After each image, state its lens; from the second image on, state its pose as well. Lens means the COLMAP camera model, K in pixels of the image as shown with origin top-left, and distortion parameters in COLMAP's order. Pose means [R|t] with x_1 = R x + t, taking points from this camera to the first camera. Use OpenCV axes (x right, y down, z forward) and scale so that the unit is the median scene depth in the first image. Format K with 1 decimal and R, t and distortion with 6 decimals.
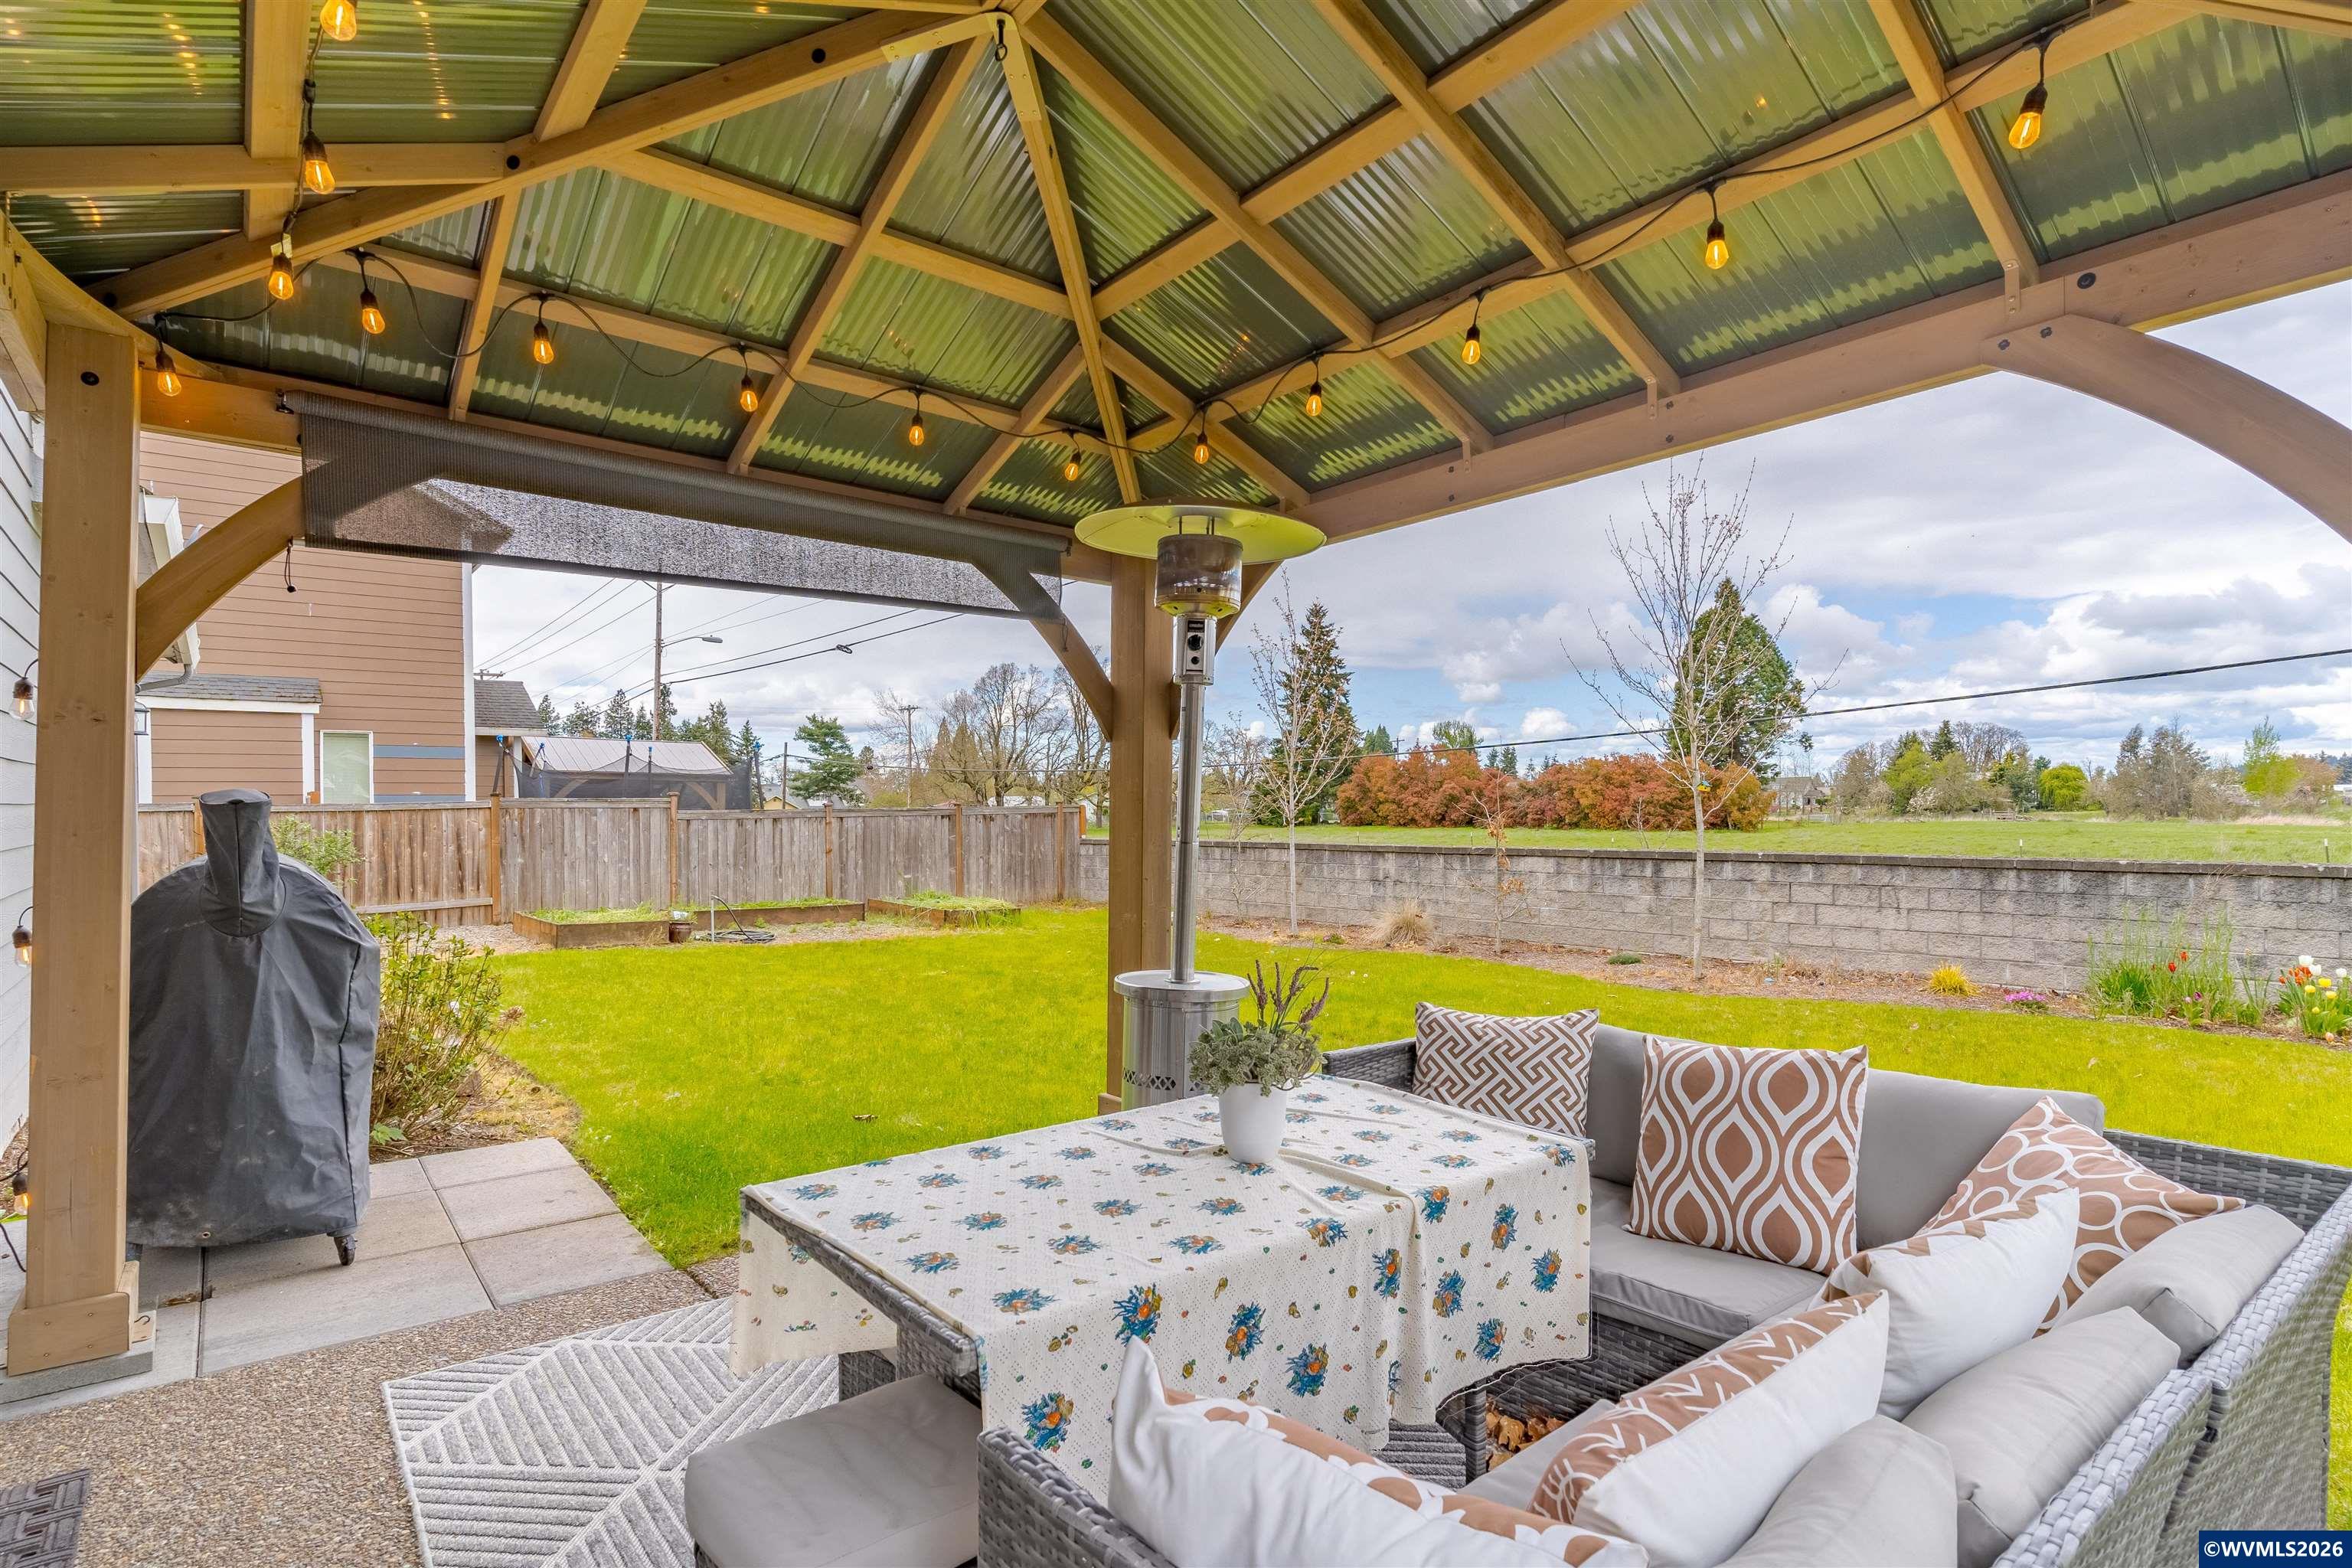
lens RADIAL K [[1142.2, 0, 1173.9], [0, 1142.2, 797.1], [0, 0, 1]] dist [-0.002298, -0.000844]
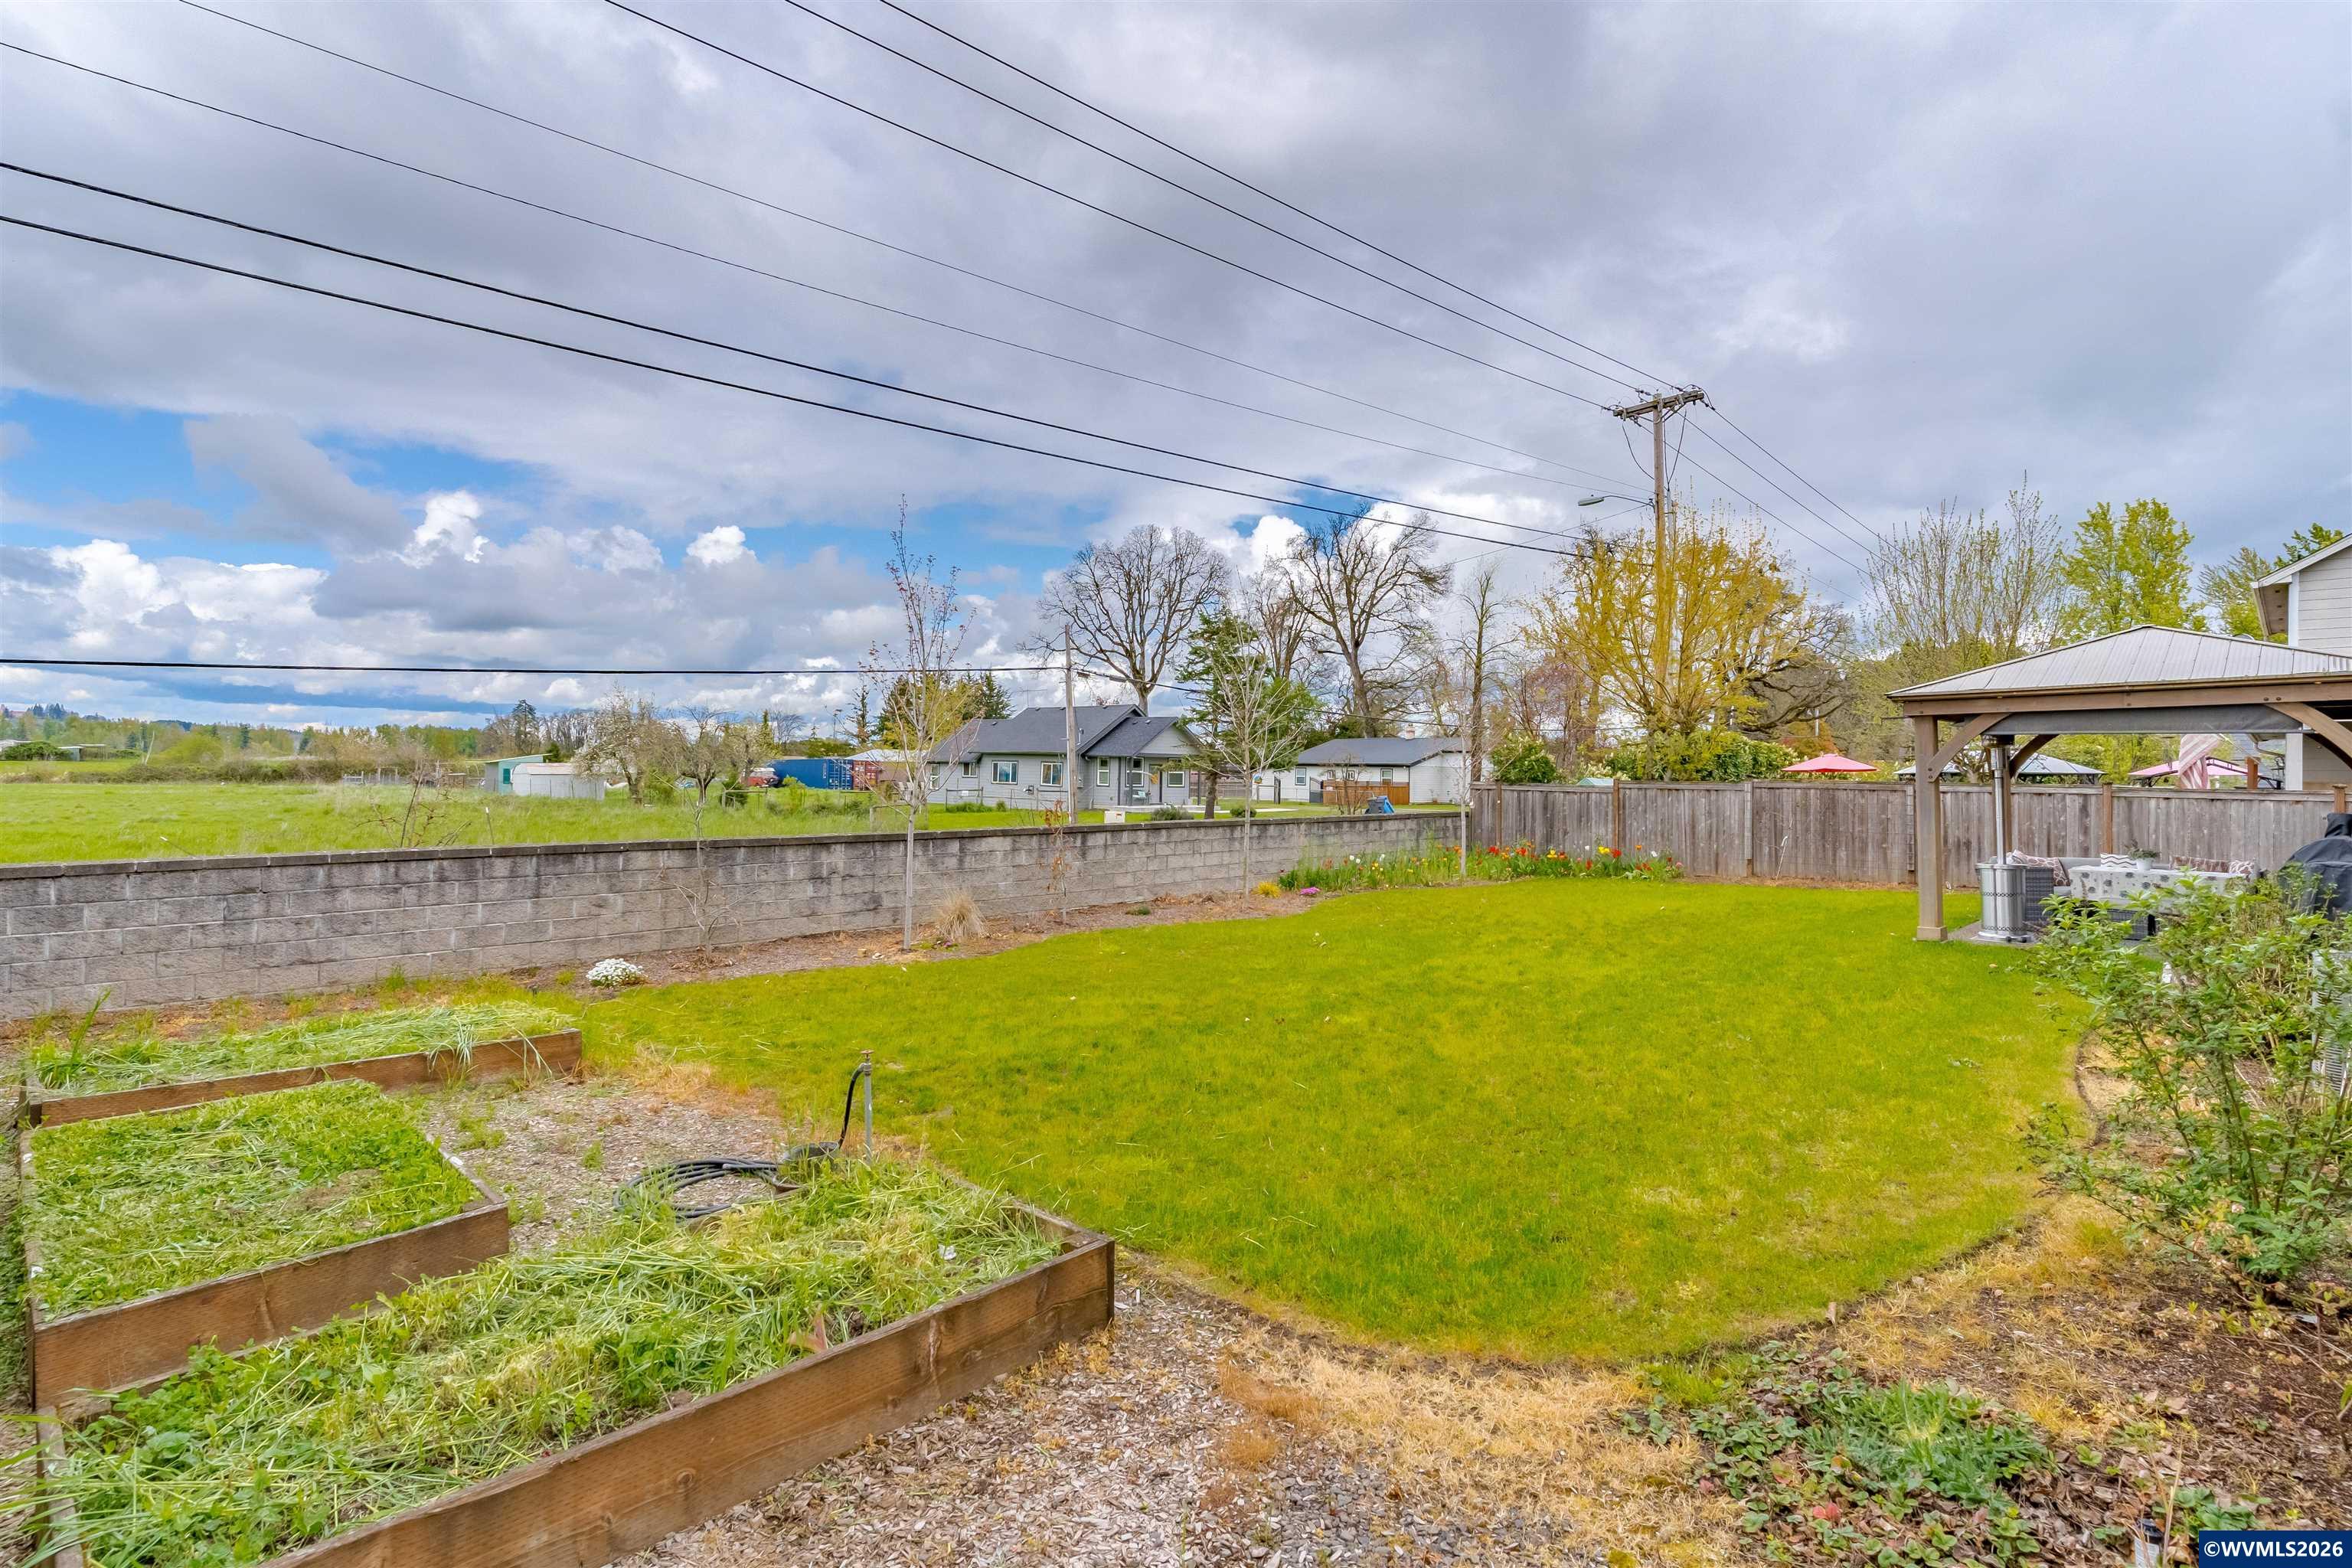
lens RADIAL K [[1142.2, 0, 1173.0], [0, 1142.2, 782.2], [0, 0, 1]] dist [-0.002298, -0.000844]
pose [[-0.113926, 0.004997, 0.993477, -0.771366], [-0.014954, 0.999865, -0.006744, 0.005377], [-0.993377, -0.015625, -0.113836, 0.952164]]
